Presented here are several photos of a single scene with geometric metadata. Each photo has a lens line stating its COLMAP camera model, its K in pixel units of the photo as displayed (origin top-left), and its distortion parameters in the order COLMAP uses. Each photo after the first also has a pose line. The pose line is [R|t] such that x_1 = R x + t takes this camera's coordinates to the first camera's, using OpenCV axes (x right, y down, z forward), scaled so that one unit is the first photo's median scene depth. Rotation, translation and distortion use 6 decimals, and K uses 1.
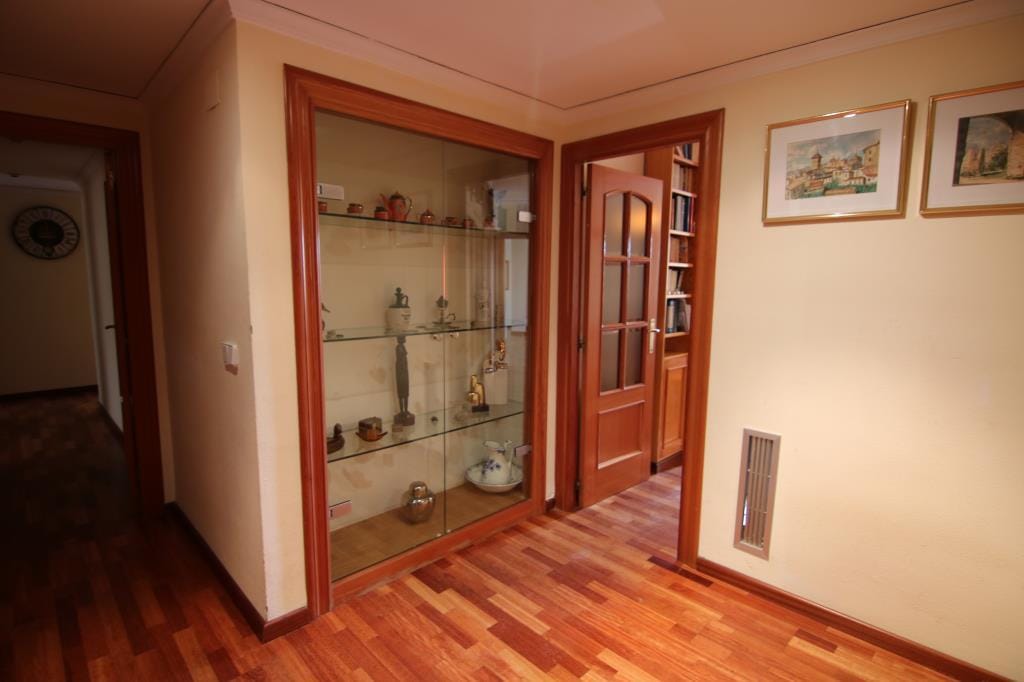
lens RADIAL K [[517.8, 0, 512.0], [0, 517.8, 341.0], [0, 0, 1]] dist [-0.000648, -0.000066]
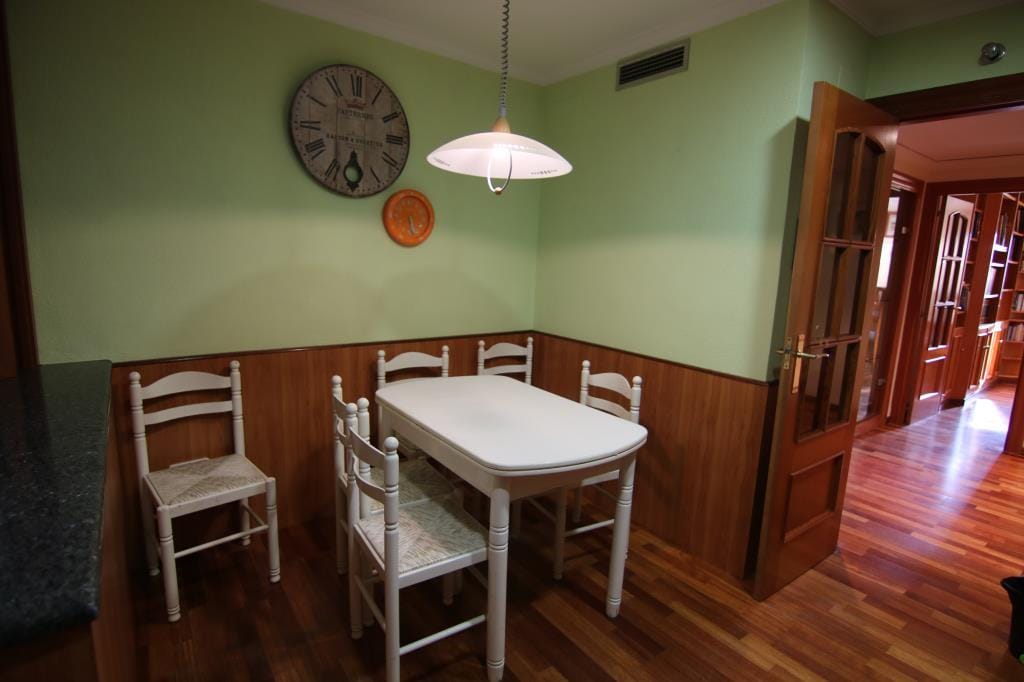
lens RADIAL K [[524.7, 0, 512.0], [0, 524.7, 341.0], [0, 0, 1]] dist [-0.002855, -0.000389]
pose [[0.989867, 0.051680, -0.132262, -0.787406], [-0.047053, 0.998174, 0.037878, 0.076278], [0.133978, -0.031270, 0.990491, -0.625865]]
